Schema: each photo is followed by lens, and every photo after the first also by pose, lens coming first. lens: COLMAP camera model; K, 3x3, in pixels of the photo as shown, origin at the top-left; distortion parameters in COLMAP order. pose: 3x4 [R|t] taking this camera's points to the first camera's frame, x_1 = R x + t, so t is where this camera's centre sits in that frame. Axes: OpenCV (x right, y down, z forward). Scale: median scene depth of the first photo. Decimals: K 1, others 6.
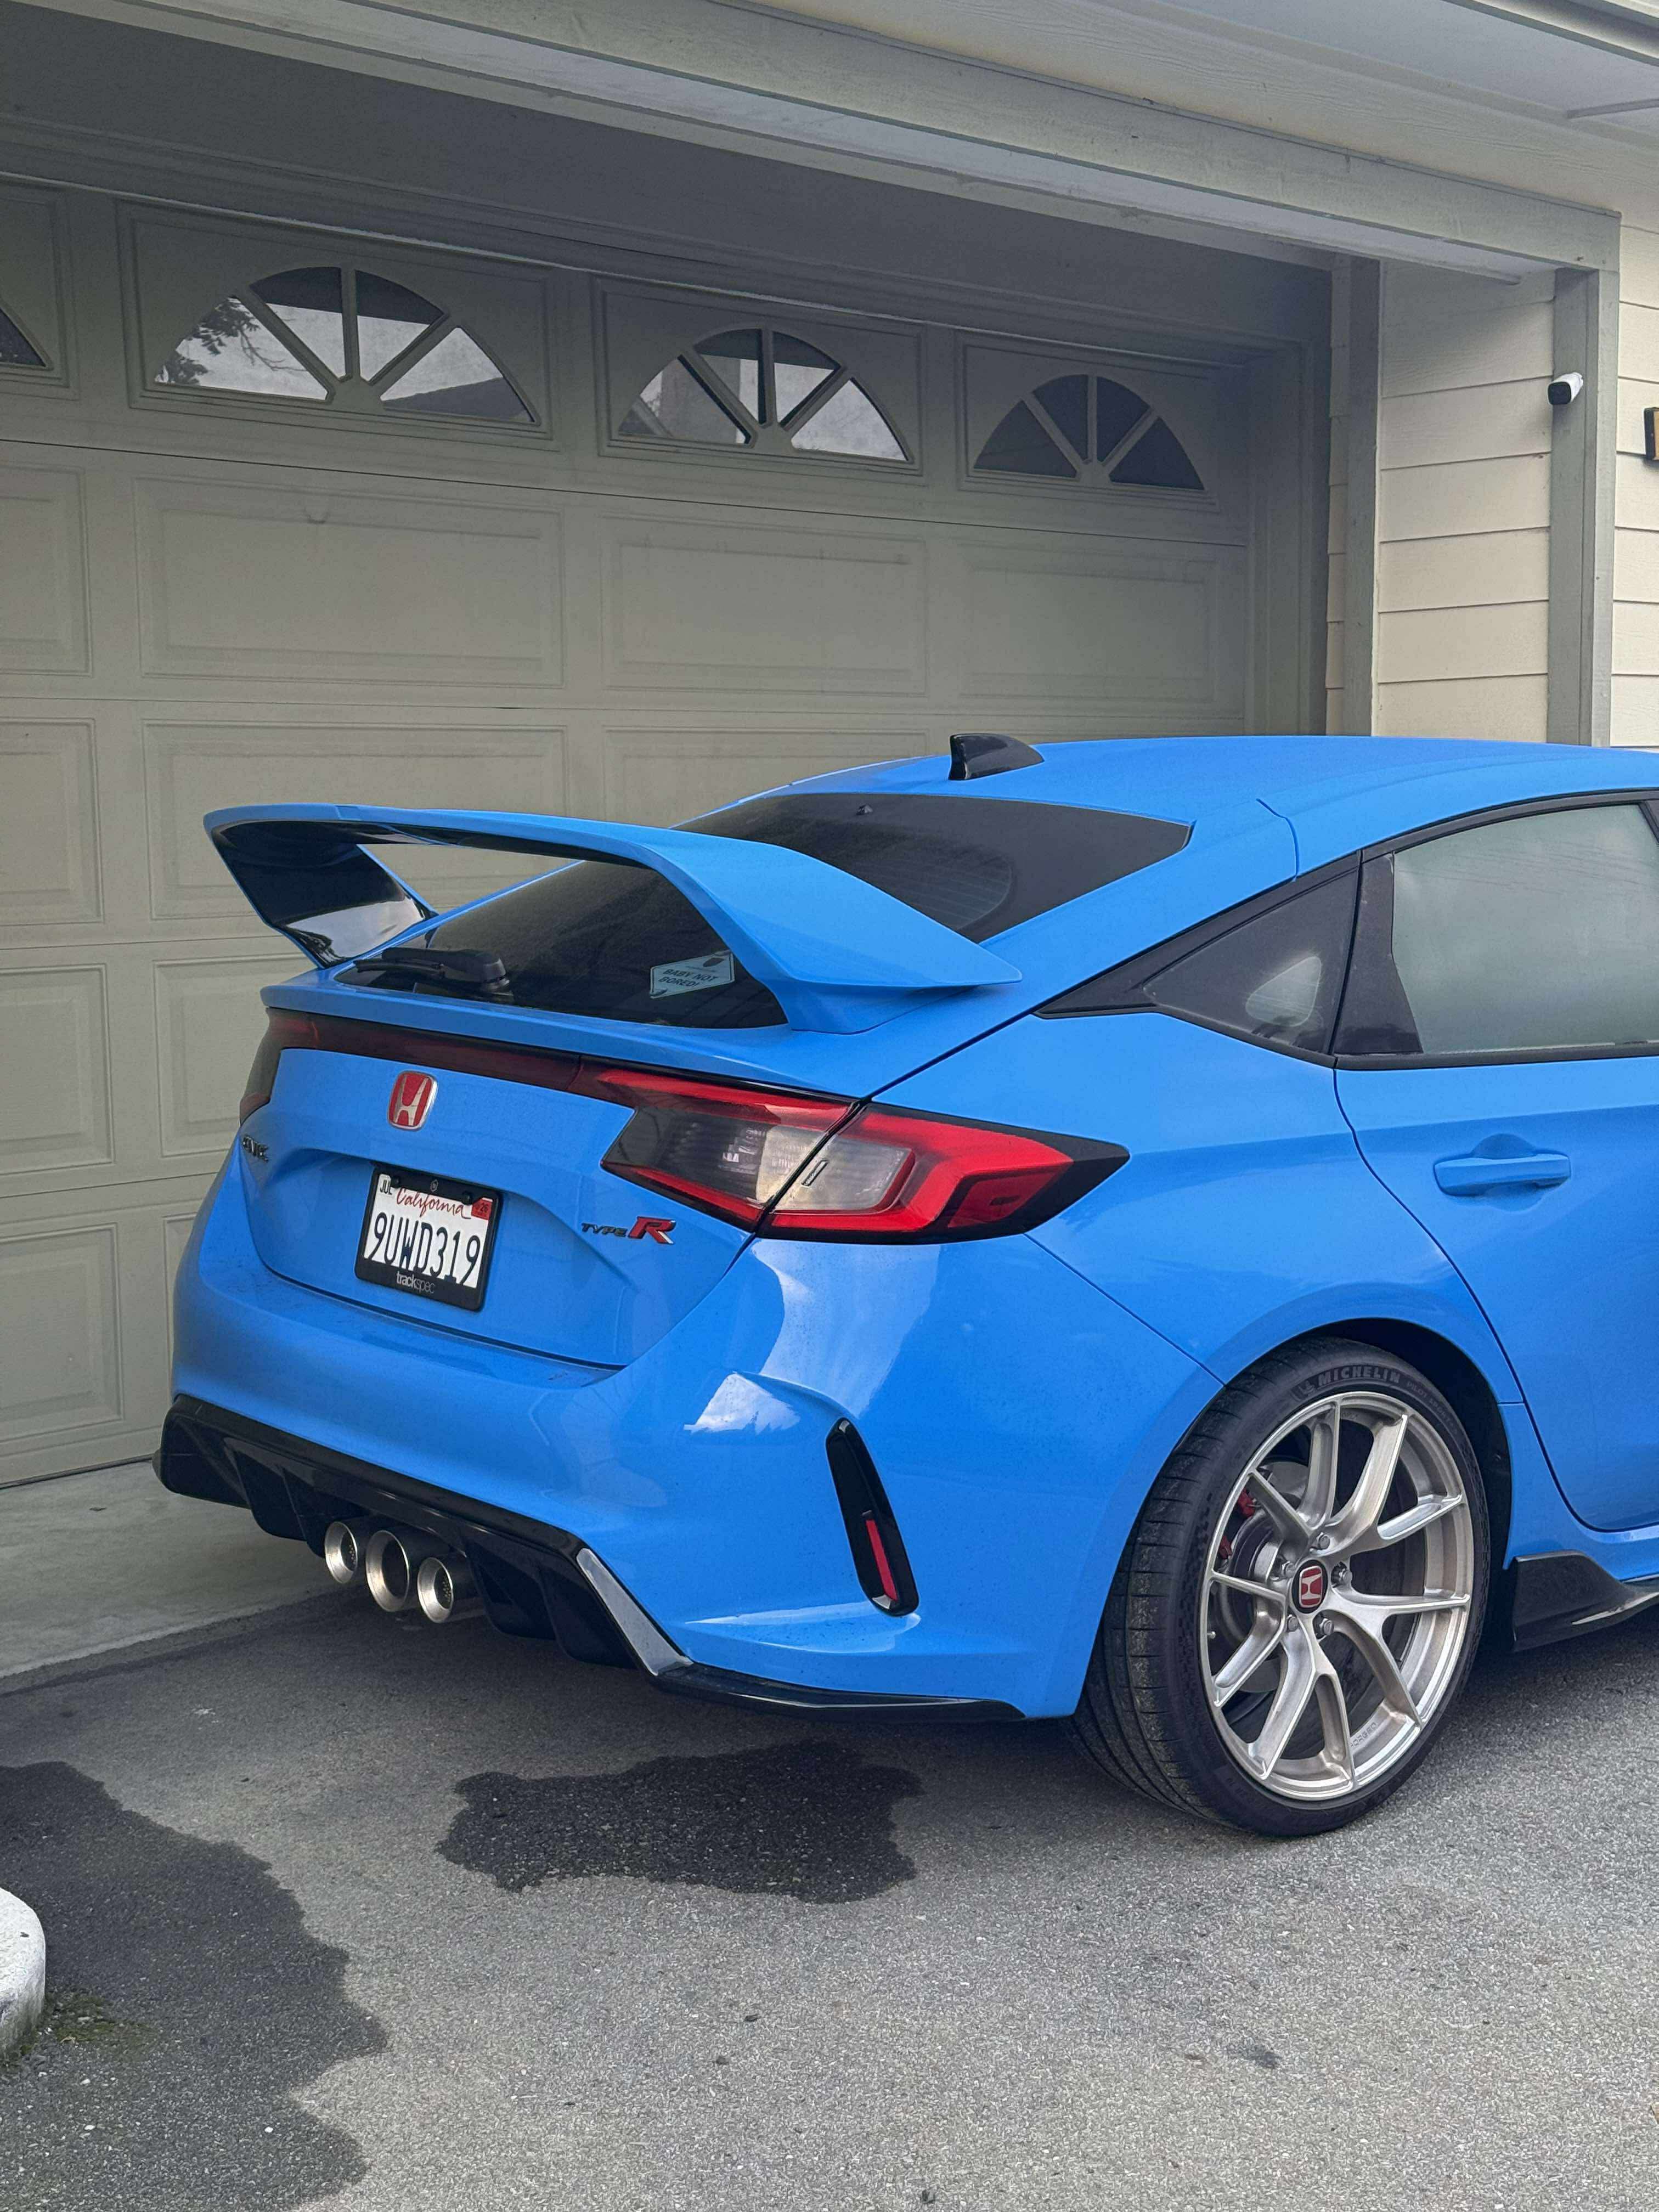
lens RADIAL K [[3038.0, 0, 829.5], [0, 3038.0, 1106.0], [0, 0, 1]] dist [0.216187, -0.627316]
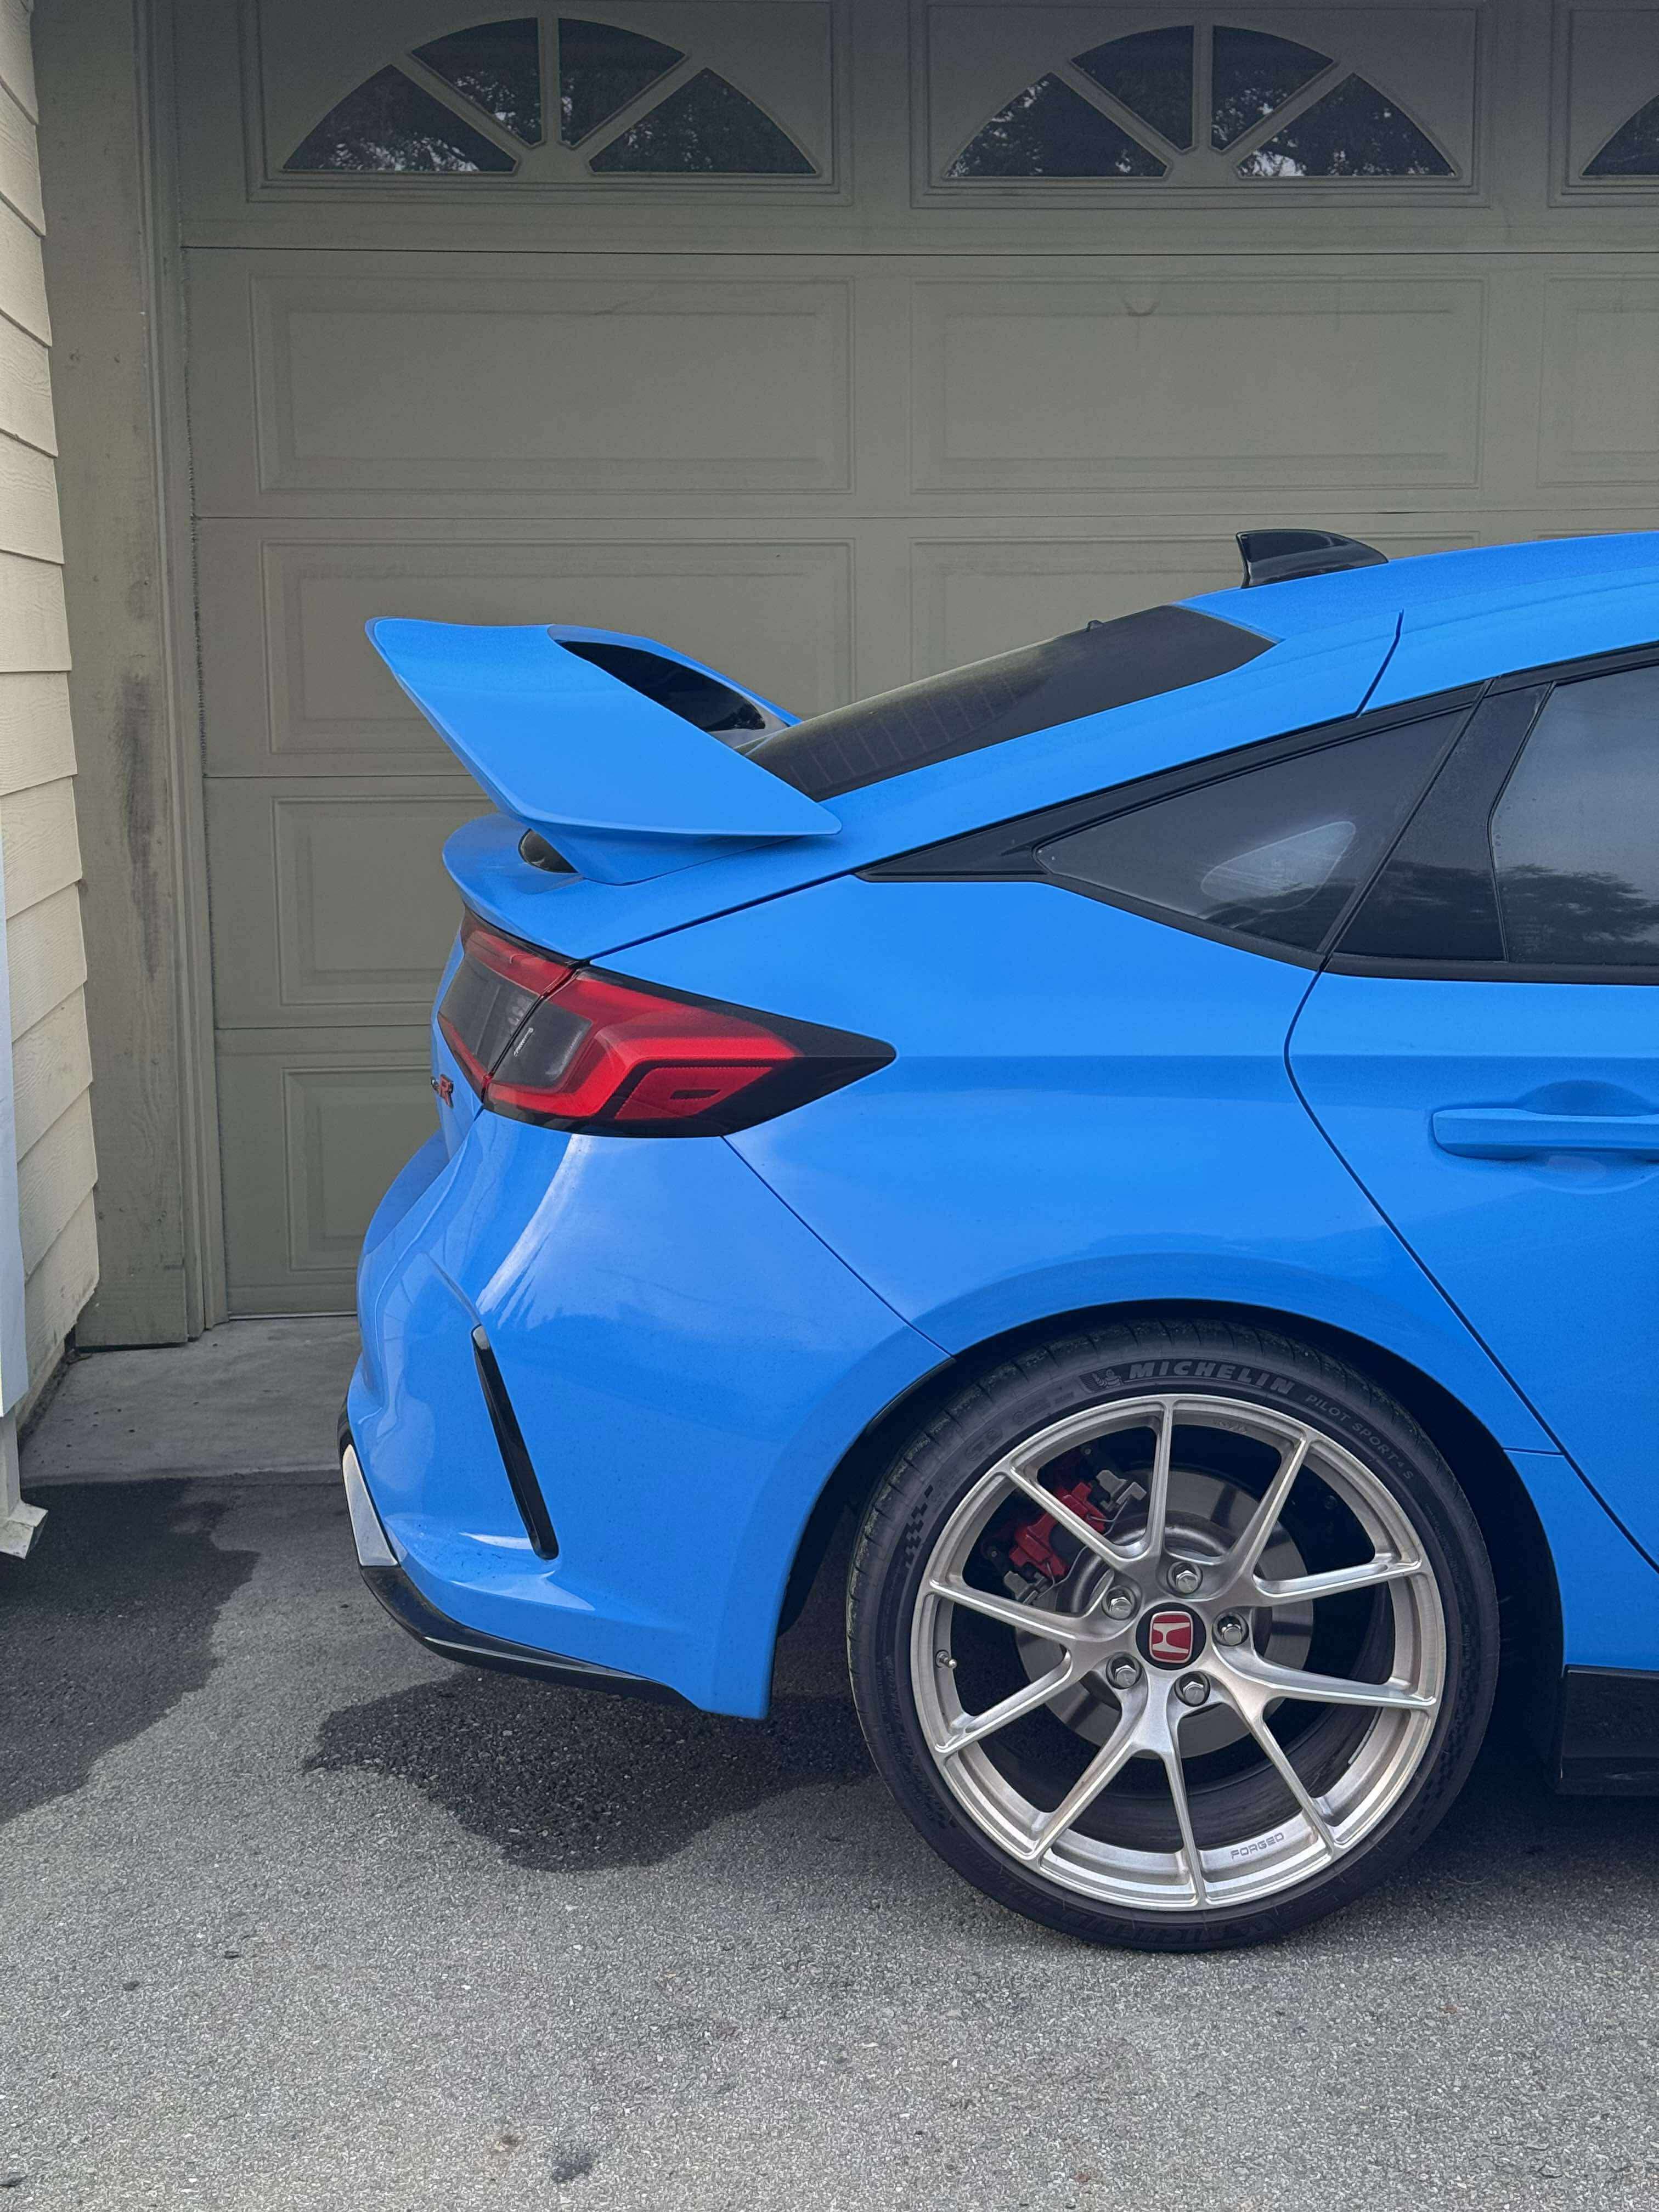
lens RADIAL K [[3038.0, 0, 829.5], [0, 3038.0, 1106.0], [0, 0, 1]] dist [0.216187, -0.627316]
pose [[0.768516, 0.099572, -0.632036, 0.566197], [-0.065960, 0.994883, 0.076533, -0.029520], [0.636422, -0.017128, 0.771151, 0.354045]]
